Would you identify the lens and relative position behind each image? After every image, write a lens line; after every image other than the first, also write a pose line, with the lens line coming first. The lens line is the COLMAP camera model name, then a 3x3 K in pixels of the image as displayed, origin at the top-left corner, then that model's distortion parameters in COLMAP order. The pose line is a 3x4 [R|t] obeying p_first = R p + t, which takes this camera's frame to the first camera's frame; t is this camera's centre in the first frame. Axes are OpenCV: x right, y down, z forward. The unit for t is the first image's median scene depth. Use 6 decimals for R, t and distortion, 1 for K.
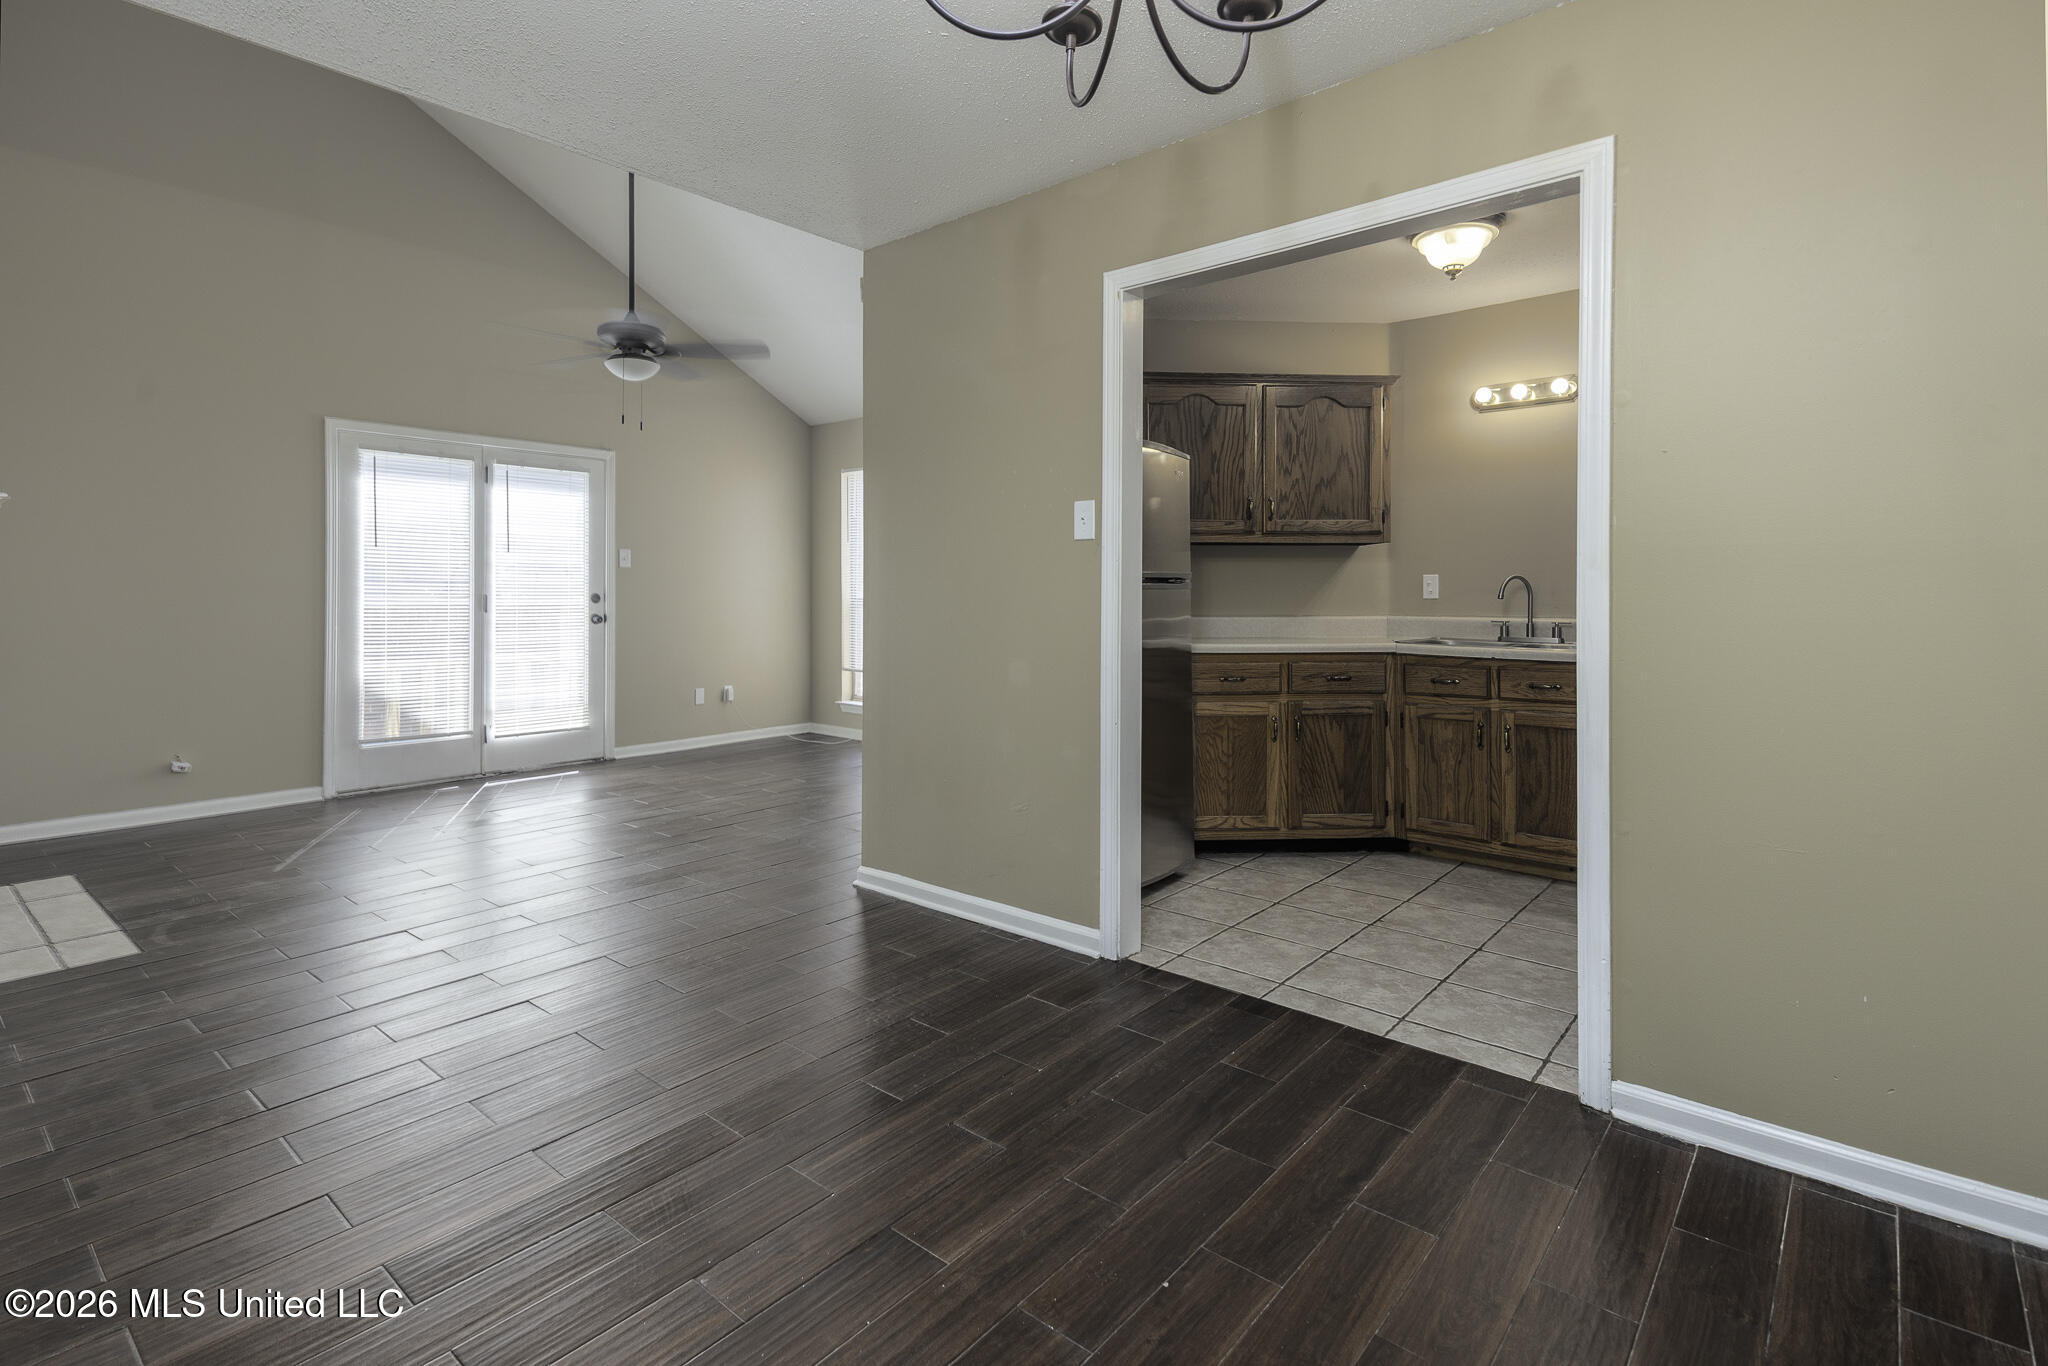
lens RADIAL K [[974.8, 0, 1002.9], [0, 974.8, 598.8], [0, 0, 1]] dist [0.048262, -0.000032]
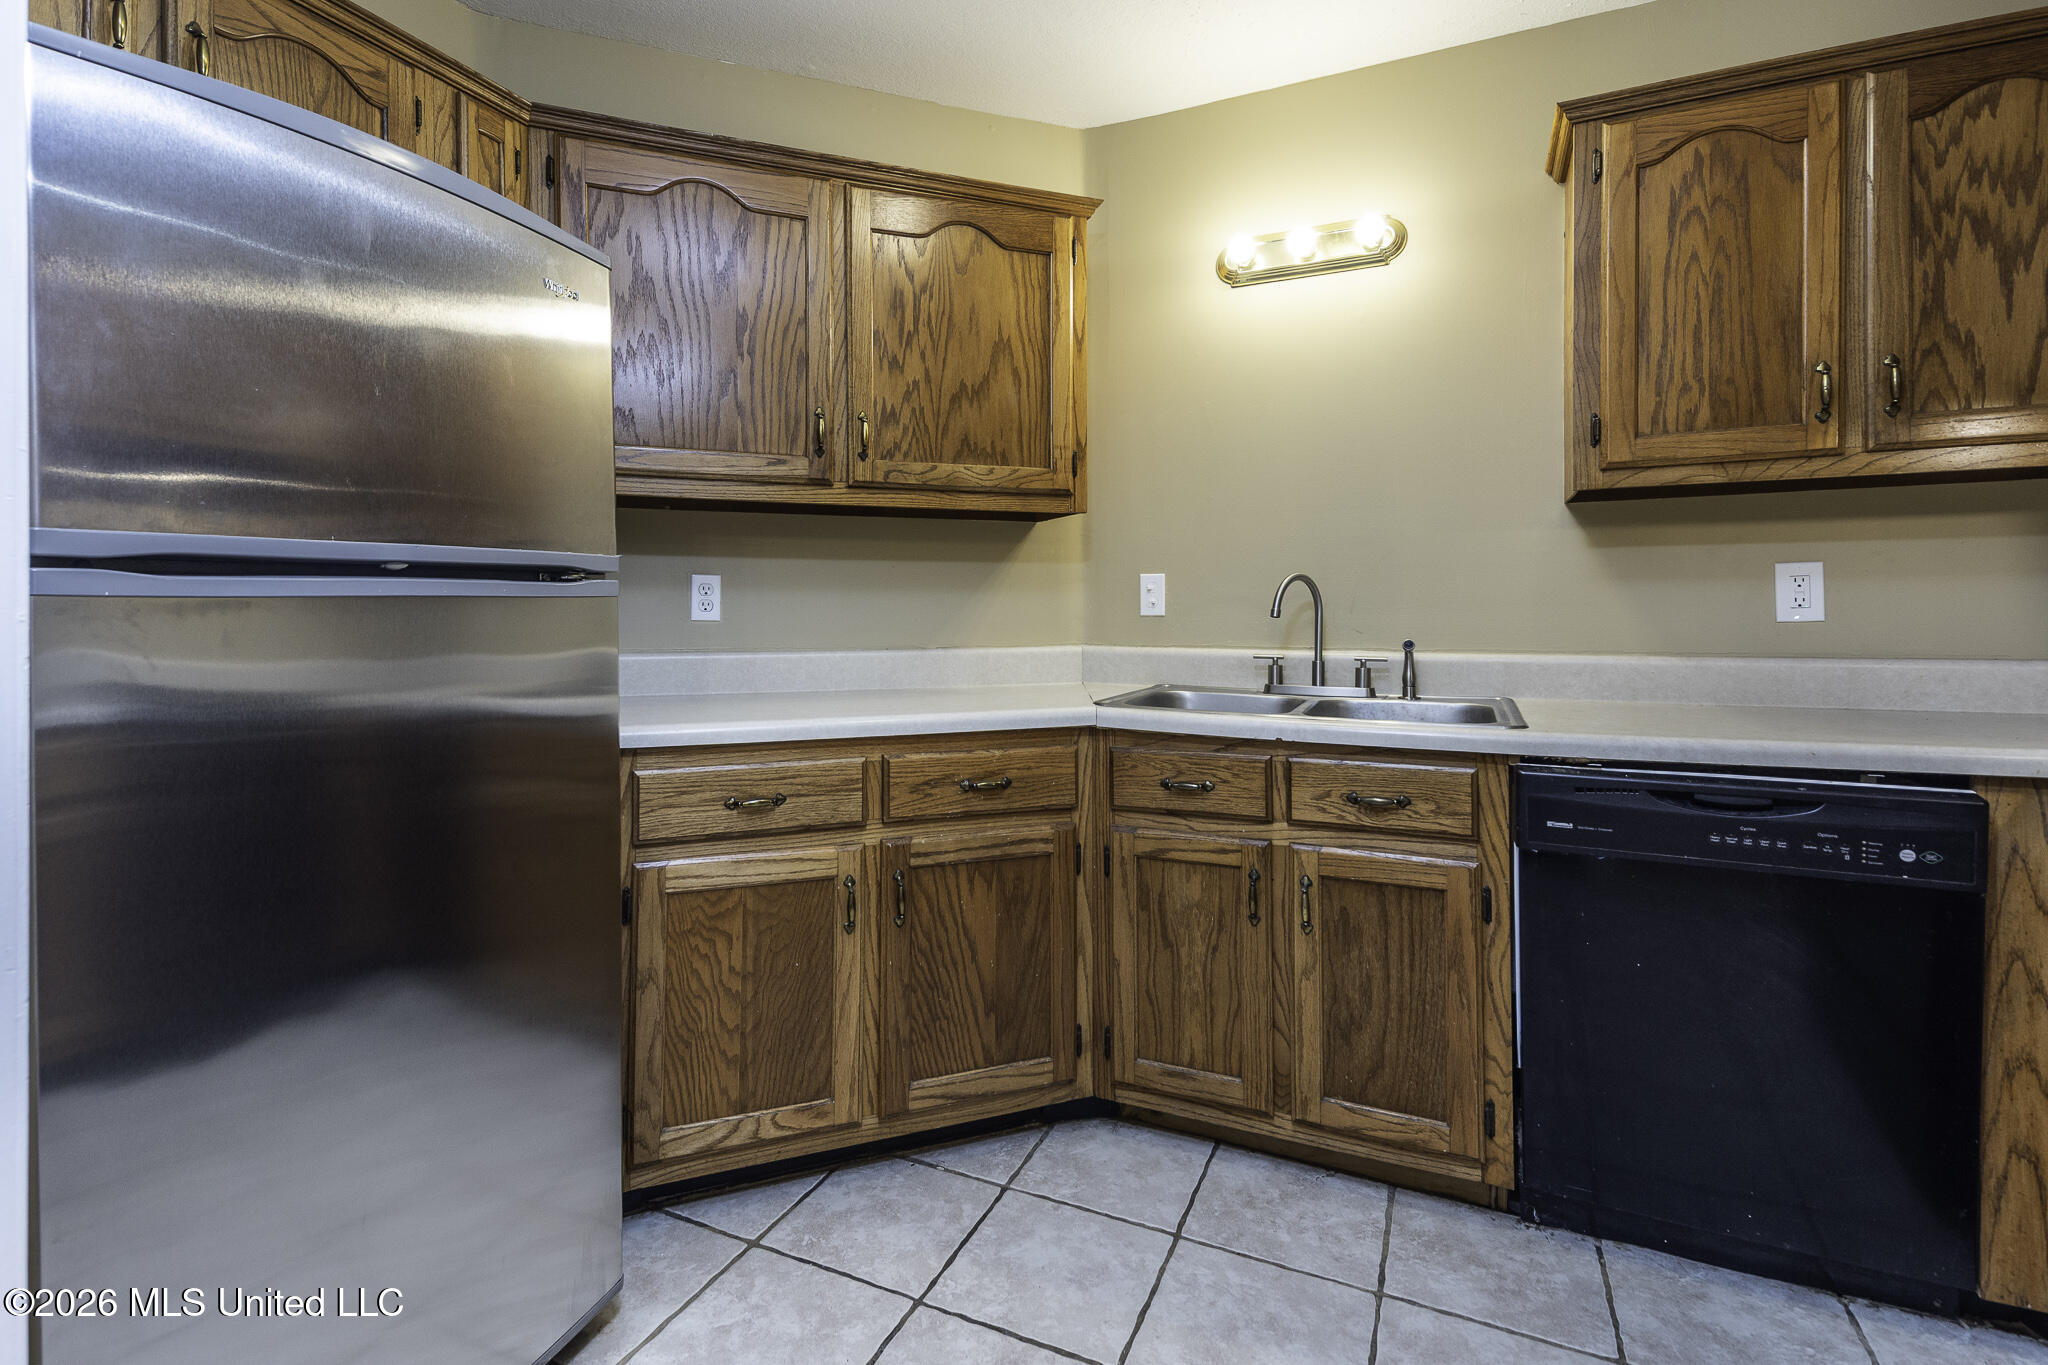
lens RADIAL K [[980.3, 0, 995.3], [0, 980.3, 613.0], [0, 0, 1]] dist [0.050342, -0.022120]
pose [[0.962429, -0.002849, 0.271520, 0.217579], [0.002029, 0.999992, 0.003302, -0.004336], [-0.271527, -0.002627, 0.962427, 0.538909]]
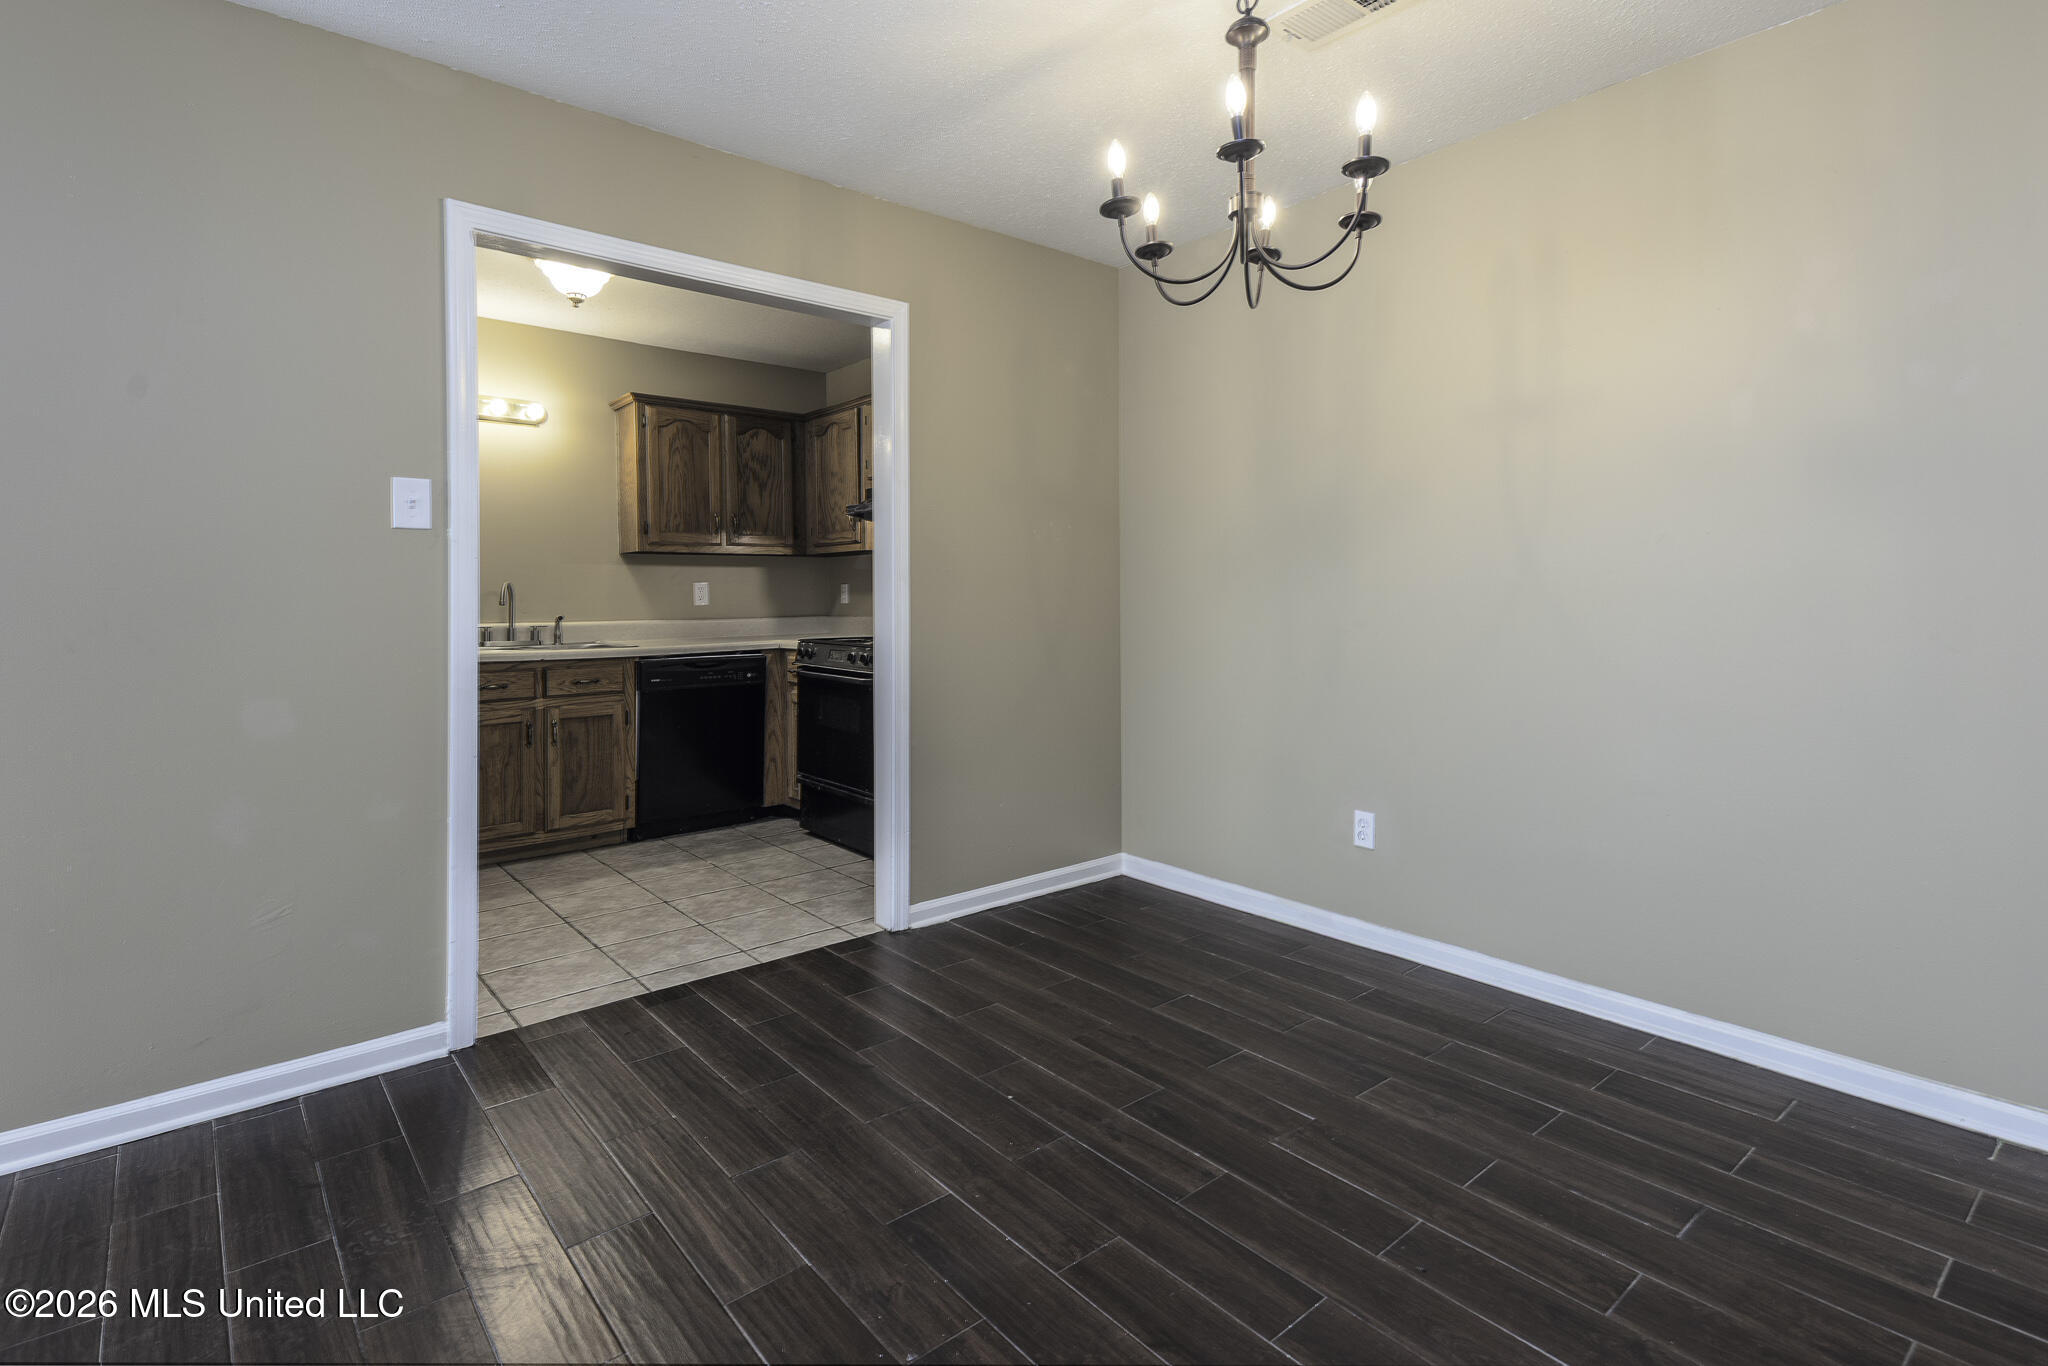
lens RADIAL K [[988.2, 0, 1023.1], [0, 988.2, 605.5], [0, 0, 1]] dist [0.052339, -0.020143]
pose [[0.161815, -0.005797, 0.986804, -0.462148], [0.009809, 0.999943, 0.004265, 0.001456], [-0.986772, 0.008990, 0.161863, 0.292826]]
